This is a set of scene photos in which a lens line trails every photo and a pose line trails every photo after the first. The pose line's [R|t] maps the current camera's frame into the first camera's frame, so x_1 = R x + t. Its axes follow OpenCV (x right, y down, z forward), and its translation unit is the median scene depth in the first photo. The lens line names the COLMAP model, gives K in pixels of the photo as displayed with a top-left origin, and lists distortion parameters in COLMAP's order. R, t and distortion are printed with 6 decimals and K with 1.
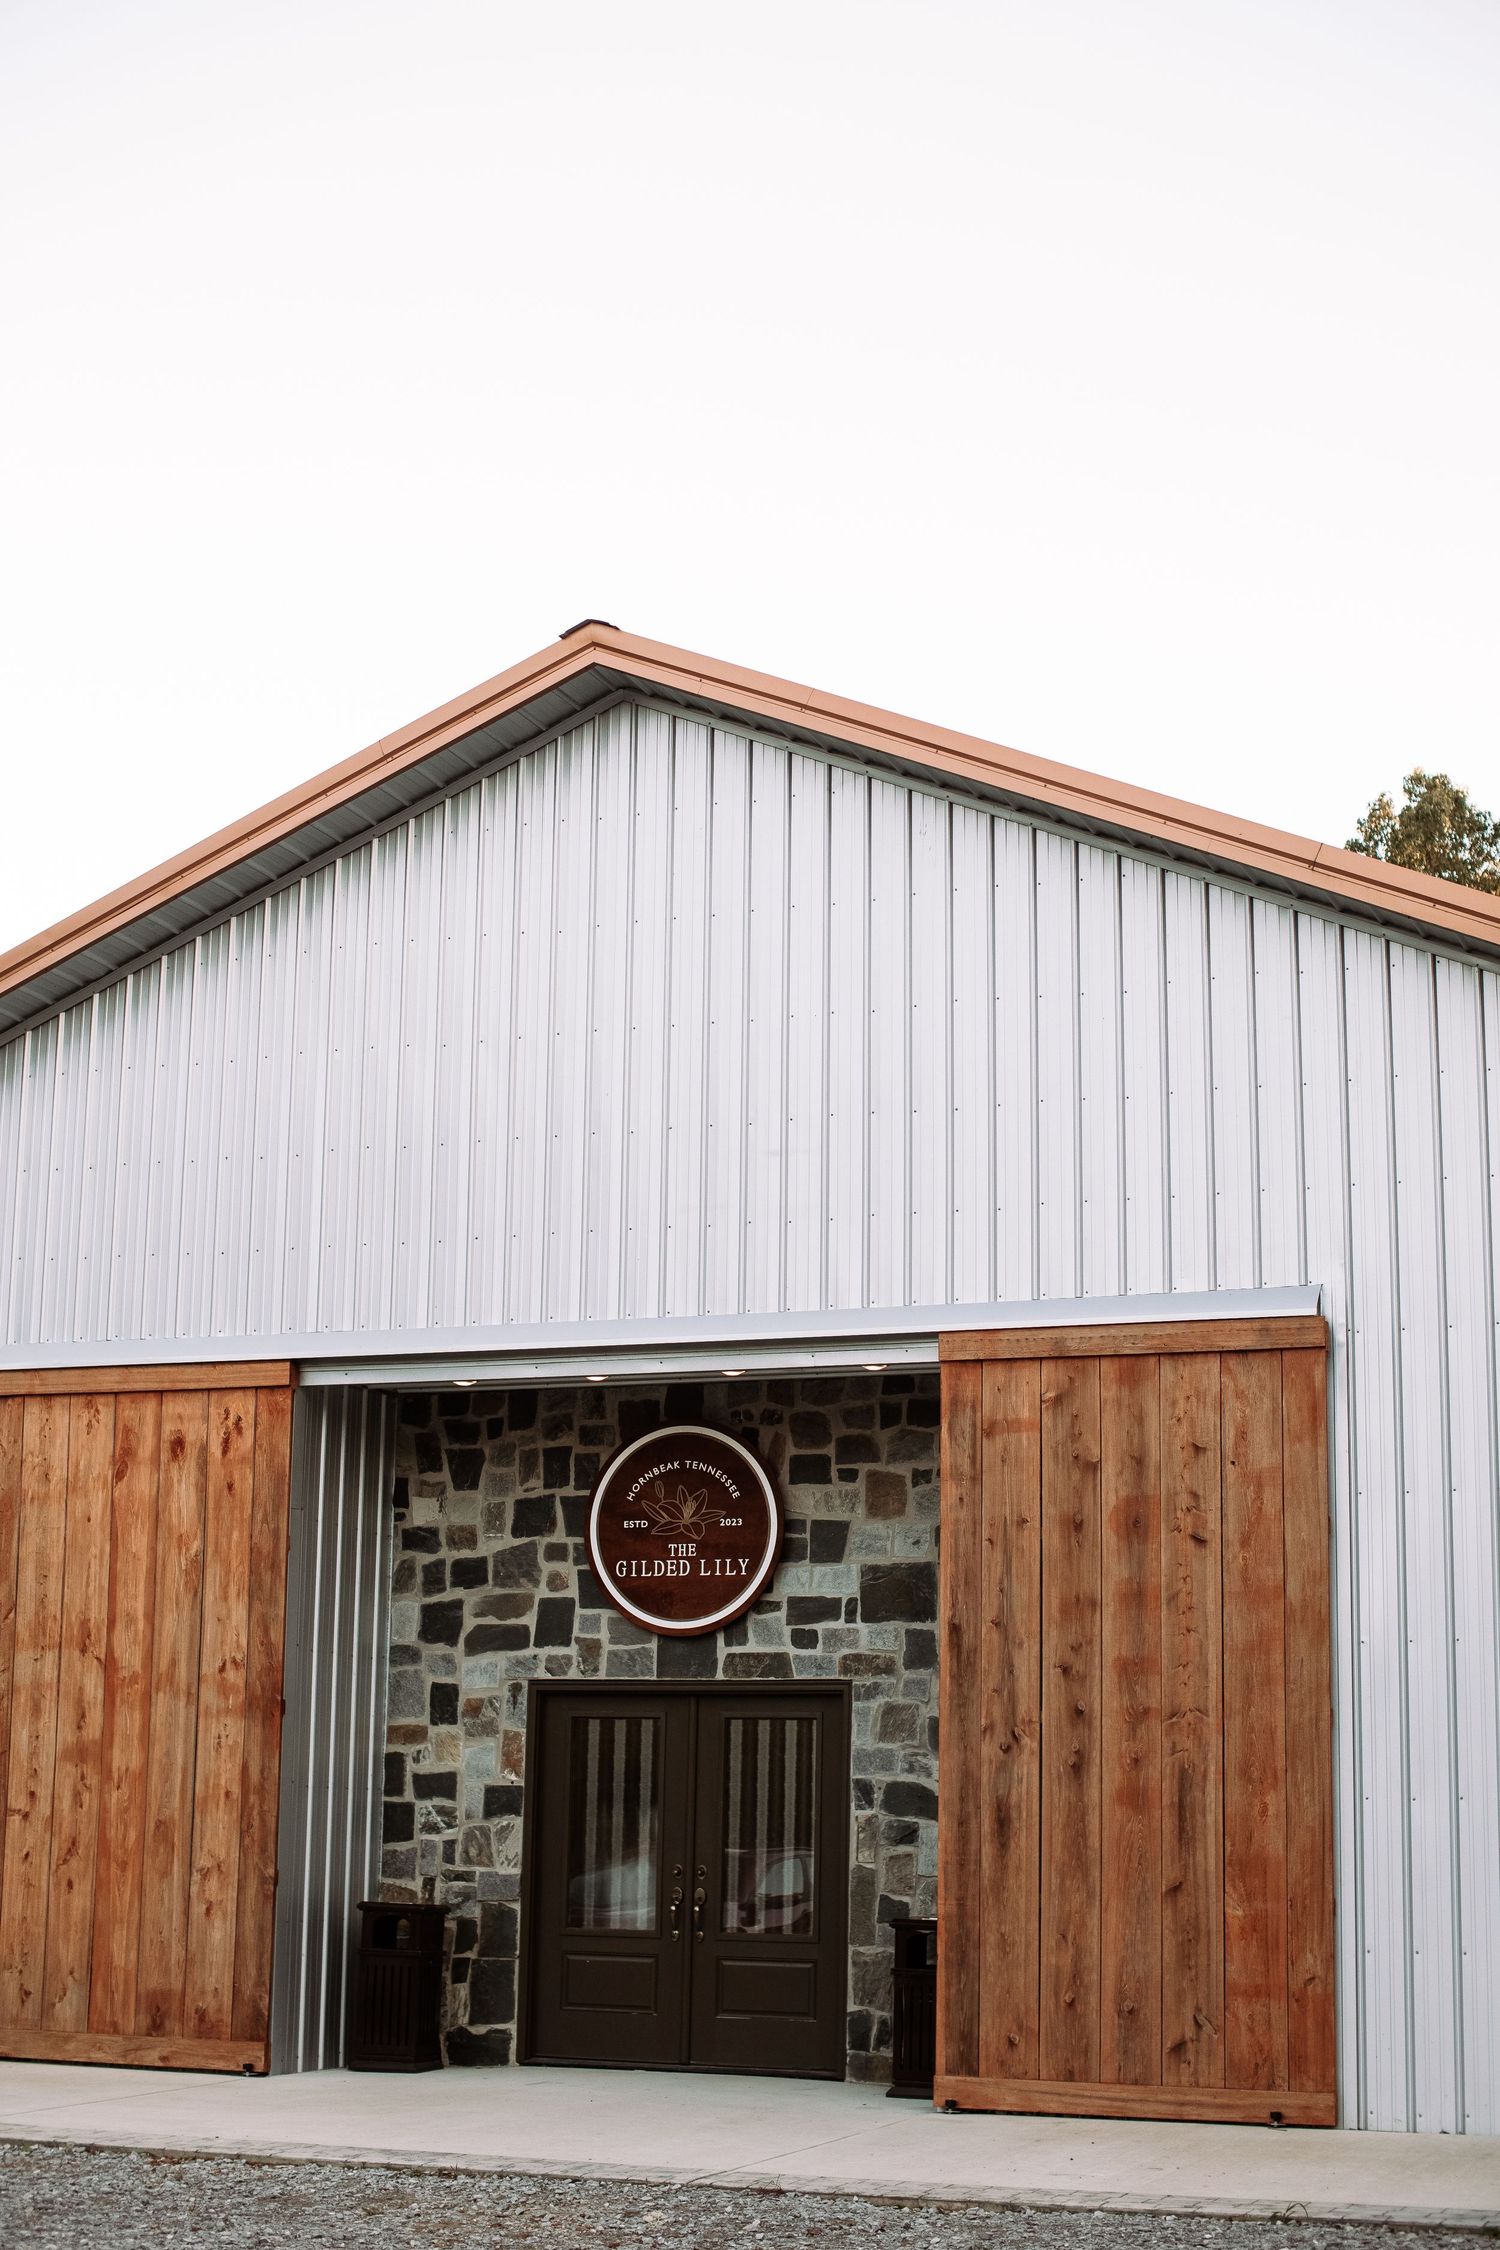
lens RADIAL K [[3259.1, 0, 756.4], [0, 3259.1, 1153.8], [0, 0, 1]] dist [-0.186778, 0.401899]
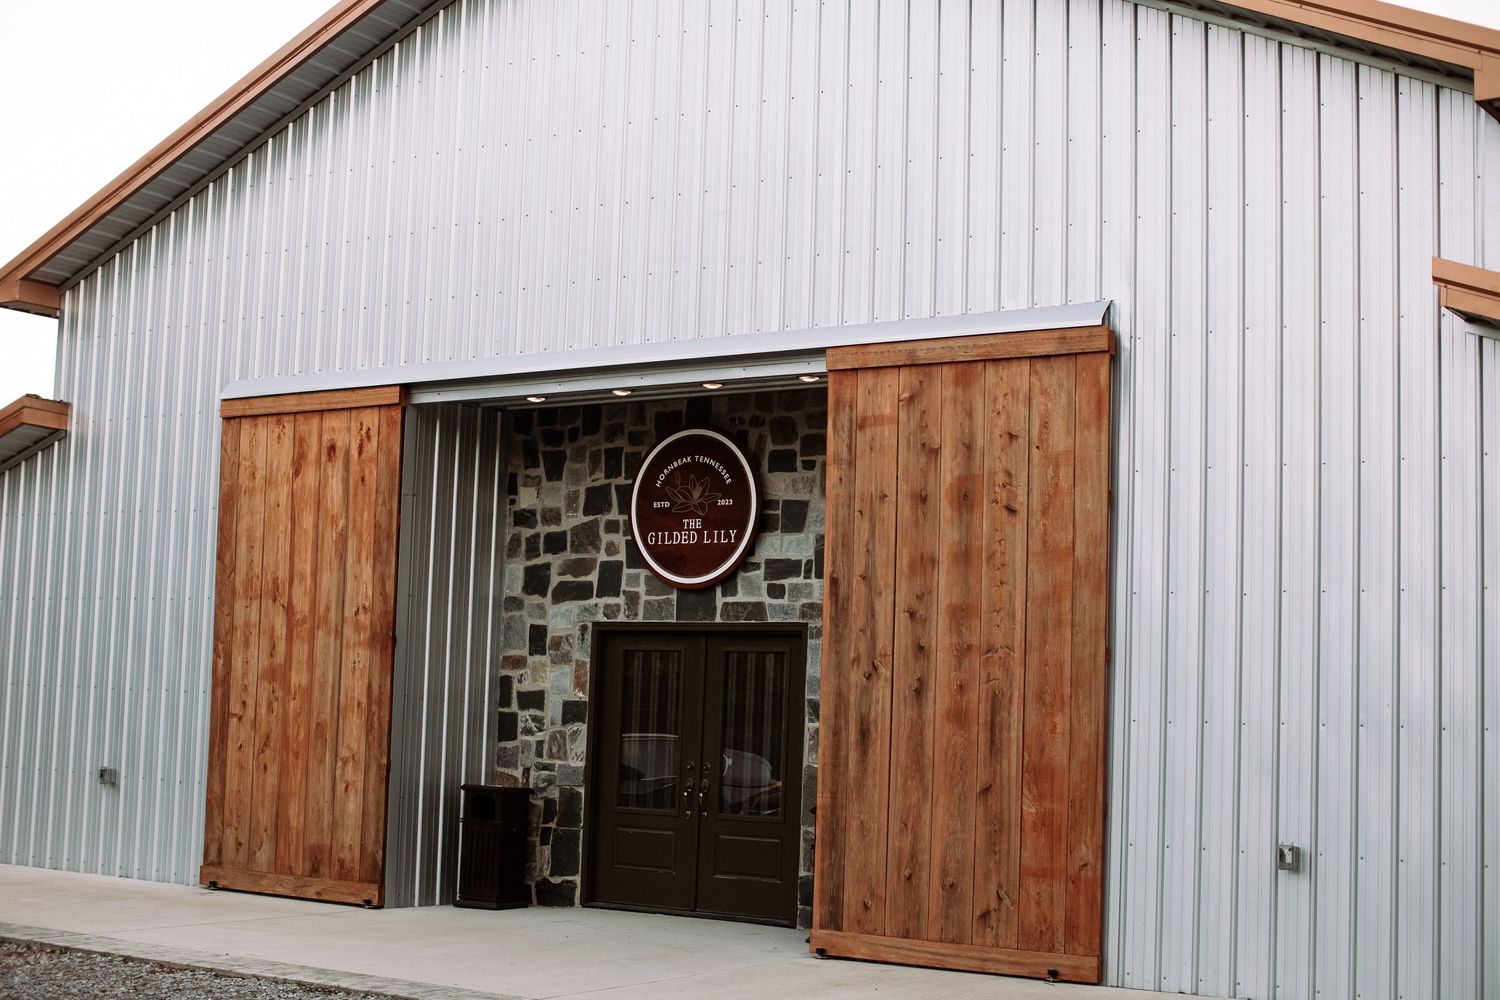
lens RADIAL K [[2172.7, 0, 749.3], [0, 2172.7, 513.9], [0, 0, 1]] dist [-0.186778, 0.401899]
pose [[0.973546, -0.004983, -0.228436, 0.202132], [0.028498, 0.994603, 0.099760, 0.031471], [0.226706, -0.103631, 0.968434, 0.158018]]
